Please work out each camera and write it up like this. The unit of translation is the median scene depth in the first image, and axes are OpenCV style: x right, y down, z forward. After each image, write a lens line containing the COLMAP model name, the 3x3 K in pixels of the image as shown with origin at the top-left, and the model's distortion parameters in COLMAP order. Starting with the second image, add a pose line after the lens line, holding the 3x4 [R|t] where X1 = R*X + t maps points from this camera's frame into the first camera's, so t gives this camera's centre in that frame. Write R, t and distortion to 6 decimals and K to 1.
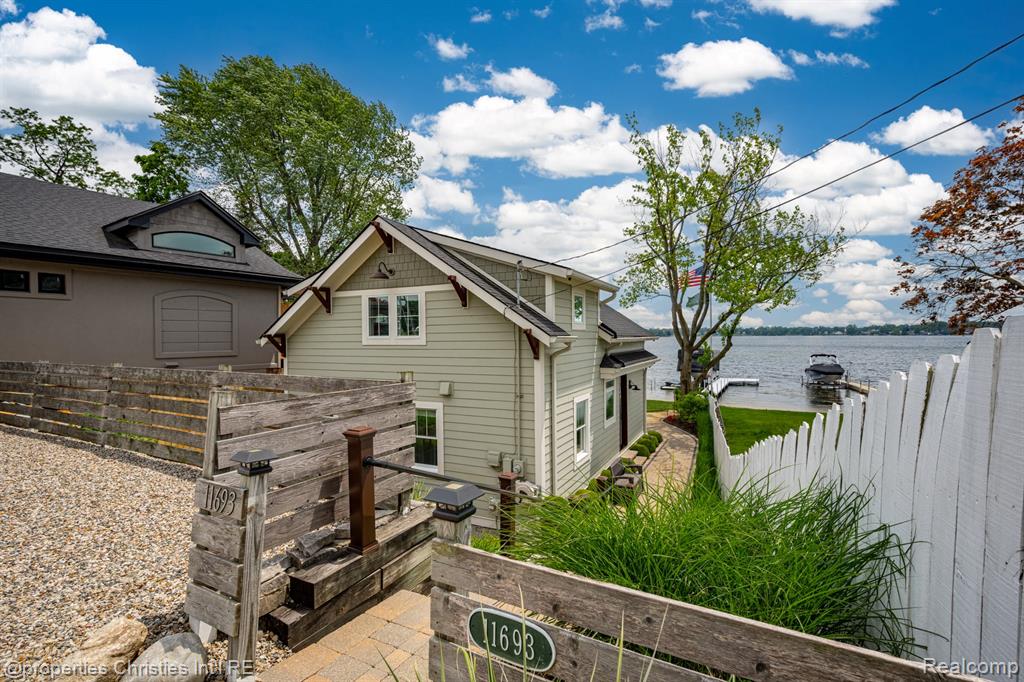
lens RADIAL K [[475.7, 0, 512.0], [0, 475.7, 341.0], [0, 0, 1]] dist [-0.001939, 0.000067]
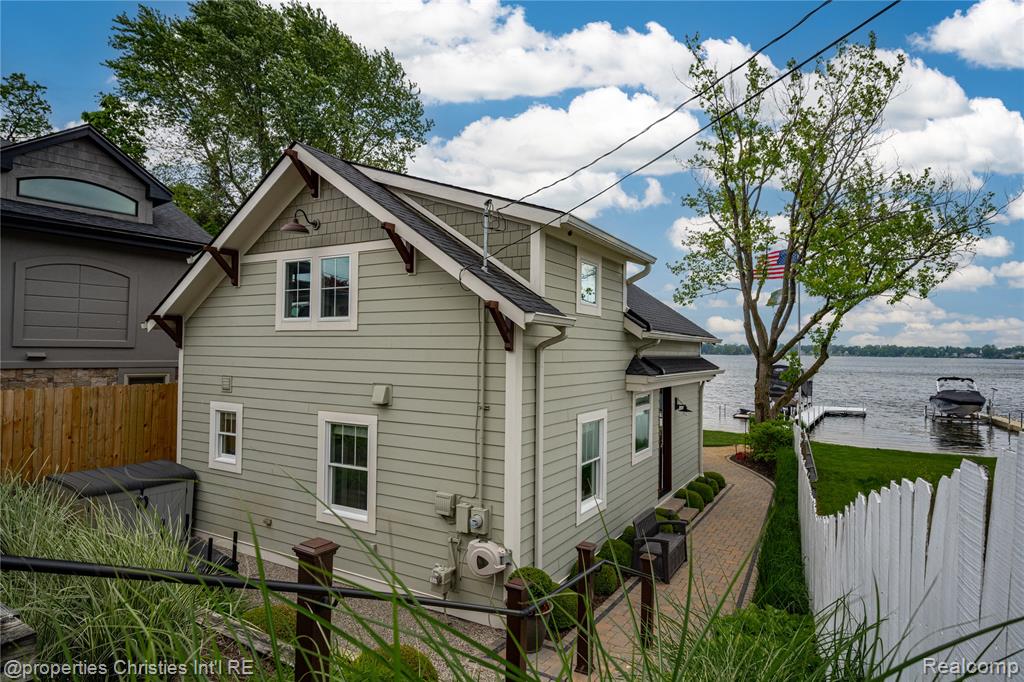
lens RADIAL K [[586.7, 0, 512.0], [0, 586.7, 341.0], [0, 0, 1]] dist [-0.003488, -0.002317]
pose [[0.997618, 0.022069, -0.065358, 0.076021], [-0.023580, 0.999470, -0.022430, 0.030357], [0.064828, 0.023917, 0.997610, 0.148434]]
